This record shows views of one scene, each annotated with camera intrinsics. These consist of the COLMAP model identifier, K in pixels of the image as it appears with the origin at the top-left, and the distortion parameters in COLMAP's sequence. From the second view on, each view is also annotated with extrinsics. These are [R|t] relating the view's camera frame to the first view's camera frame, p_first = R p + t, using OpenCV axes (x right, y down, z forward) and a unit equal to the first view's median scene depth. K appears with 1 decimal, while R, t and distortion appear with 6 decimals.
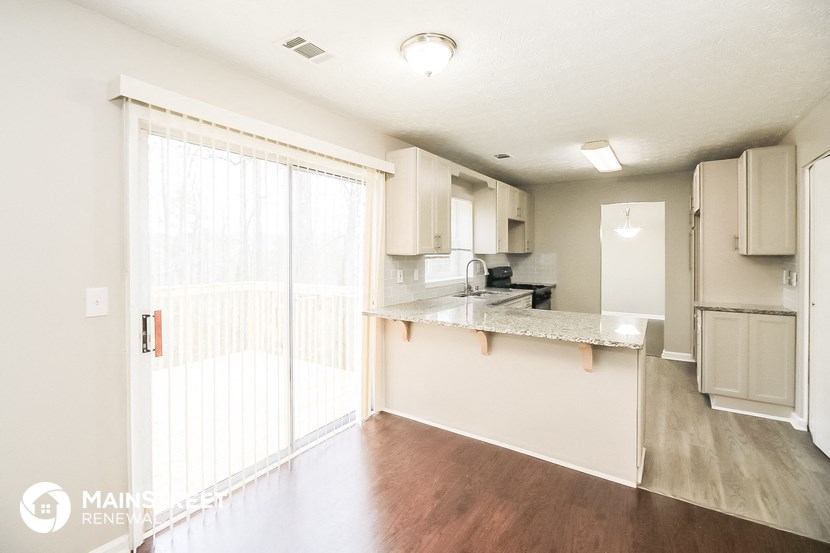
lens RADIAL K [[383.3, 0, 413.8], [0, 383.3, 249.3], [0, 0, 1]] dist [0.000066, -0.000336]
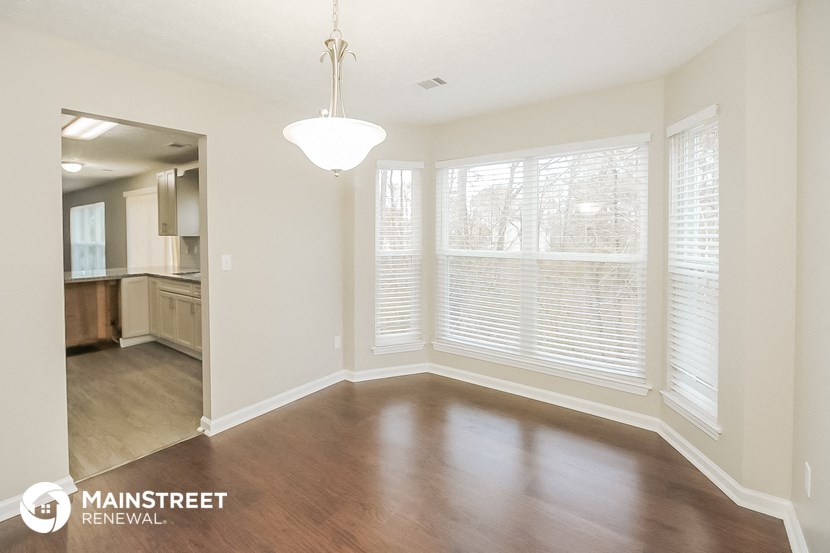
lens RADIAL K [[383.3, 0, 413.8], [0, 383.3, 249.3], [0, 0, 1]] dist [0.000066, -0.000336]
pose [[-0.053436, 0.042405, -0.997670, 1.093088], [0.009402, 0.999075, 0.041961, 0.008469], [0.998527, -0.007138, -0.053785, 1.479936]]
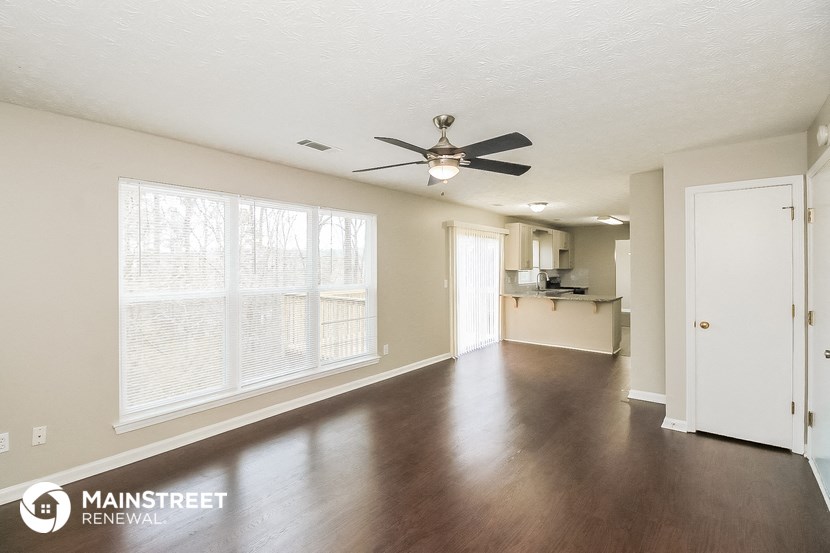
lens RADIAL K [[376.6, 0, 416.9], [0, 376.6, 267.9], [0, 0, 1]] dist [-0.000209, 0.000038]
pose [[0.995678, -0.008761, -0.092458, -0.260328], [0.009259, 0.999945, 0.004956, -0.009706], [0.092409, -0.005791, 0.995704, -0.833662]]
